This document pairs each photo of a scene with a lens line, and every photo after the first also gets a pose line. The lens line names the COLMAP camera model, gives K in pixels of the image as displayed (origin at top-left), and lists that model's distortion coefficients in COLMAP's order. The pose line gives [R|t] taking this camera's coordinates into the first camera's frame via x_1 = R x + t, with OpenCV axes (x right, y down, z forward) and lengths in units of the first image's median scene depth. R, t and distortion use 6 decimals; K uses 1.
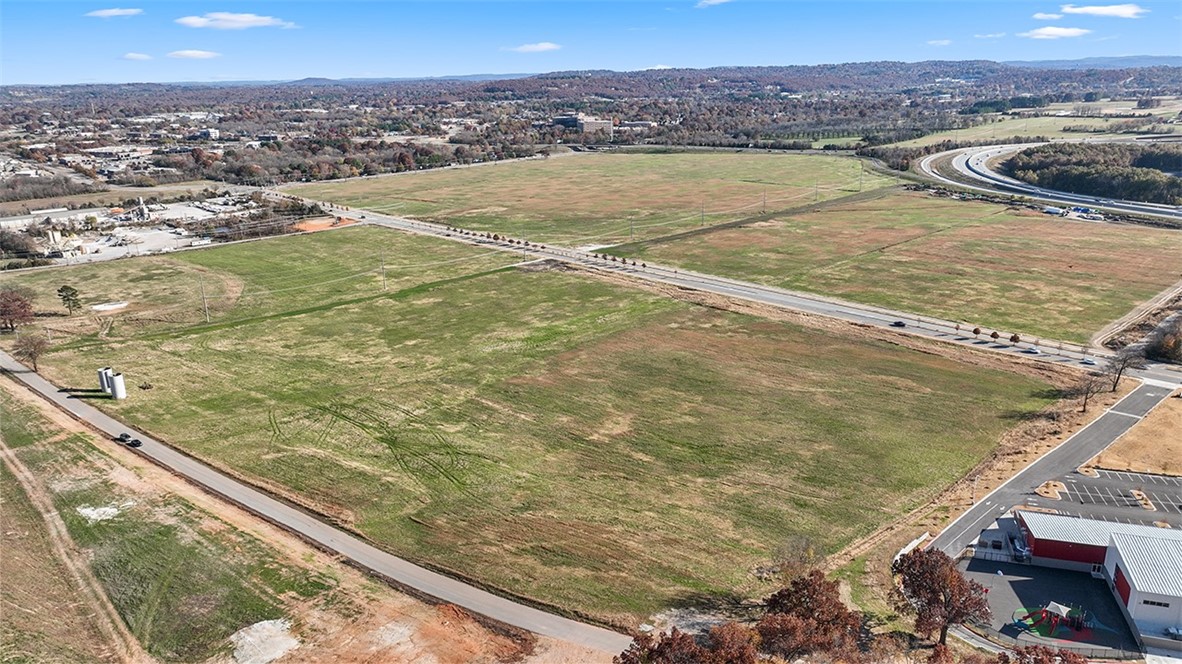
lens RADIAL K [[829.5, 0, 588.8], [0, 829.5, 342.5], [0, 0, 1]] dist [0.004274, 0.007113]
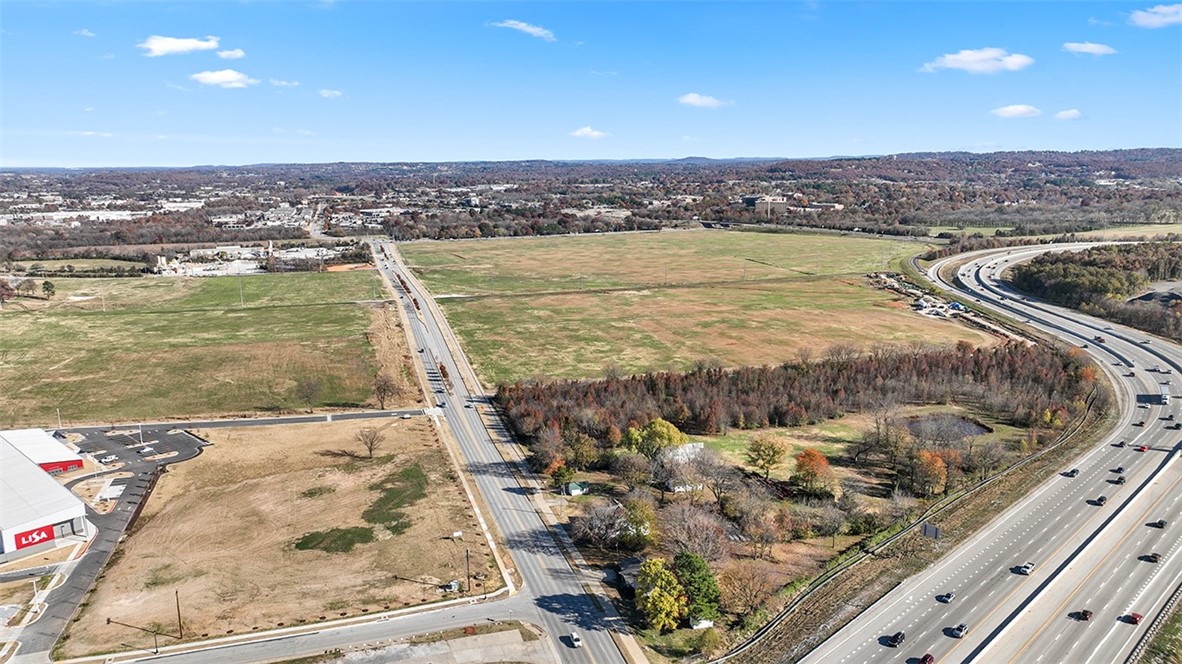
lens RADIAL K [[829.5, 0, 591.8], [0, 829.5, 329.3], [0, 0, 1]] dist [0.004274, 0.007113]
pose [[0.897008, 0.099801, -0.430601, 0.988573], [-0.144081, 0.986988, -0.071387, -0.011984], [0.417873, 0.126075, 0.899715, -0.015569]]
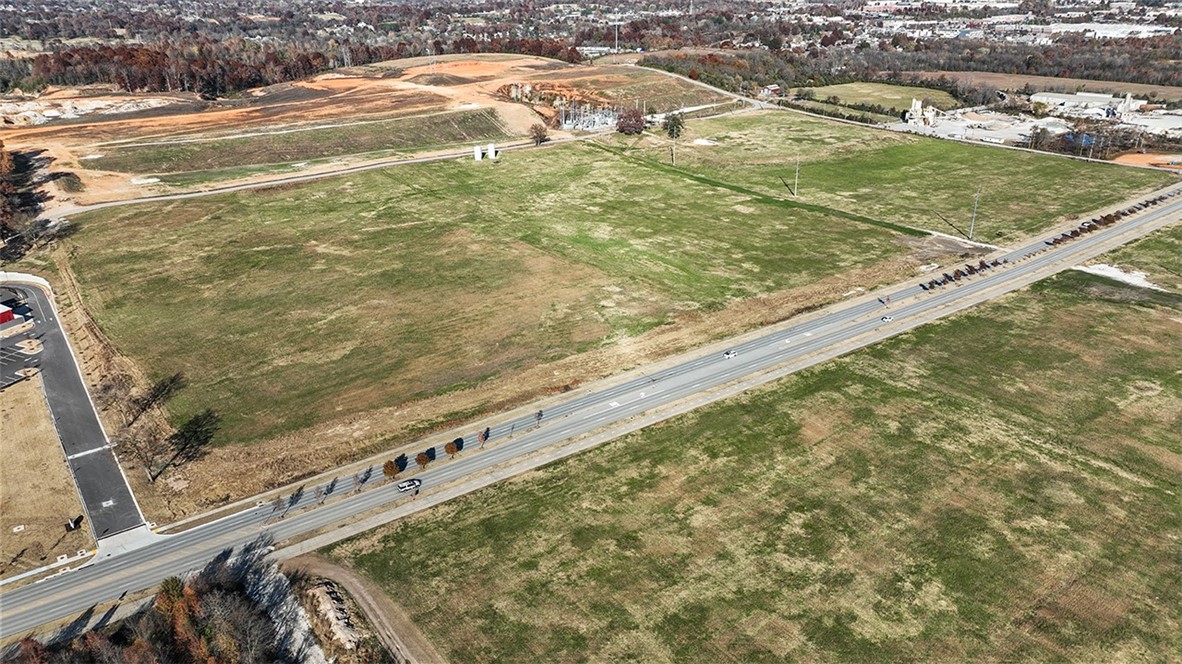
lens RADIAL K [[829.5, 0, 596.7], [0, 829.5, 339.8], [0, 0, 1]] dist [0.004274, 0.007113]
pose [[-0.097561, 0.420896, -0.901847, 0.790147], [-0.288728, 0.855228, 0.430373, -0.298190], [0.952427, 0.302377, 0.038087, 0.875881]]
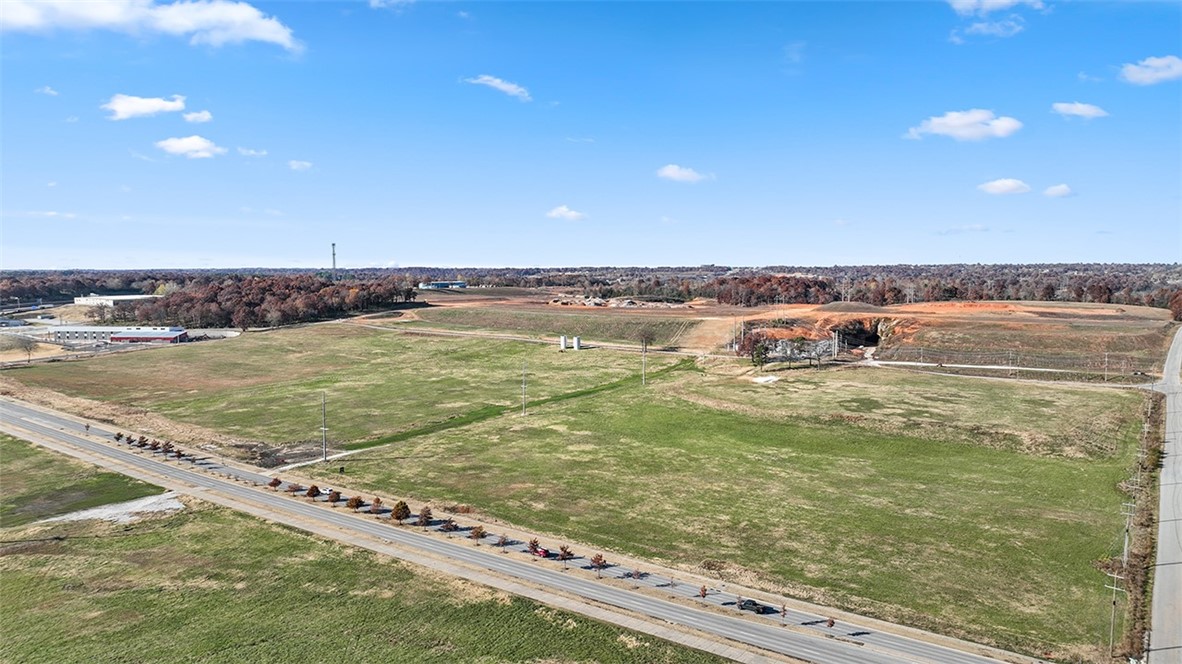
lens RADIAL K [[829.5, 0, 584.4], [0, 829.5, 334.8], [0, 0, 1]] dist [0.004274, 0.007113]
pose [[-0.981736, 0.037988, -0.186419, -0.177263], [-0.037100, 0.922825, 0.383430, -0.467427], [0.186598, 0.383343, -0.904560, 1.838275]]
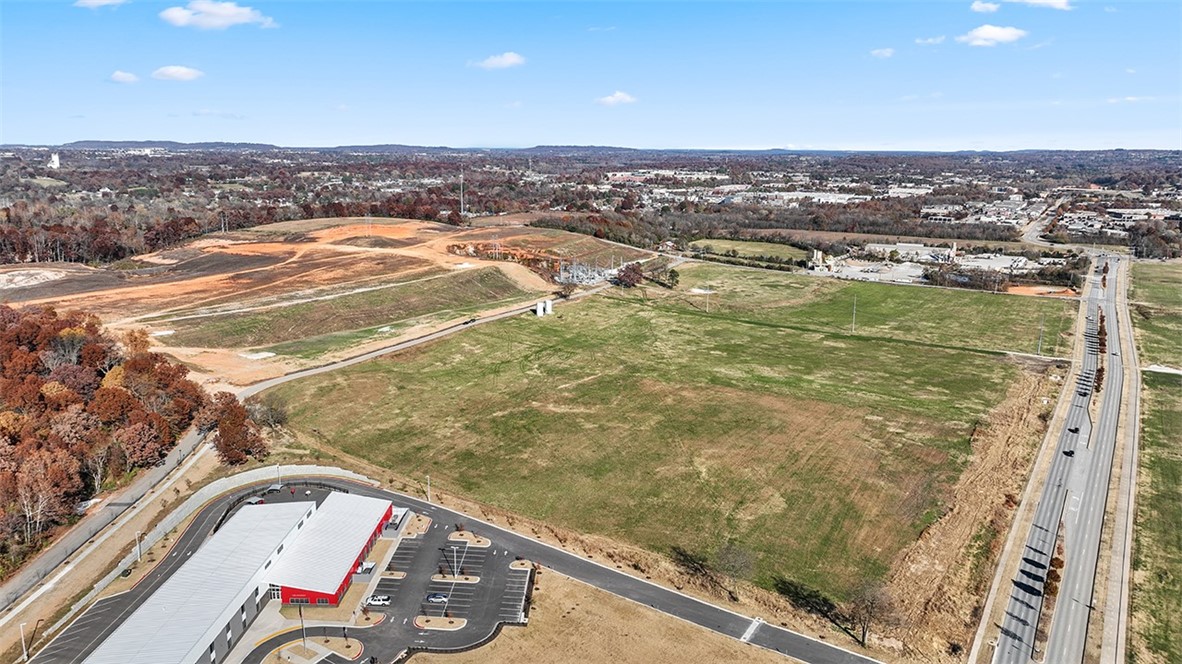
lens RADIAL K [[829.5, 0, 597.4], [0, 829.5, 333.1], [0, 0, 1]] dist [0.004274, 0.007113]
pose [[0.266581, 0.232923, -0.935244, 0.755280], [-0.307765, 0.940130, 0.146414, -0.131130], [0.913354, 0.248804, 0.322306, 0.378504]]
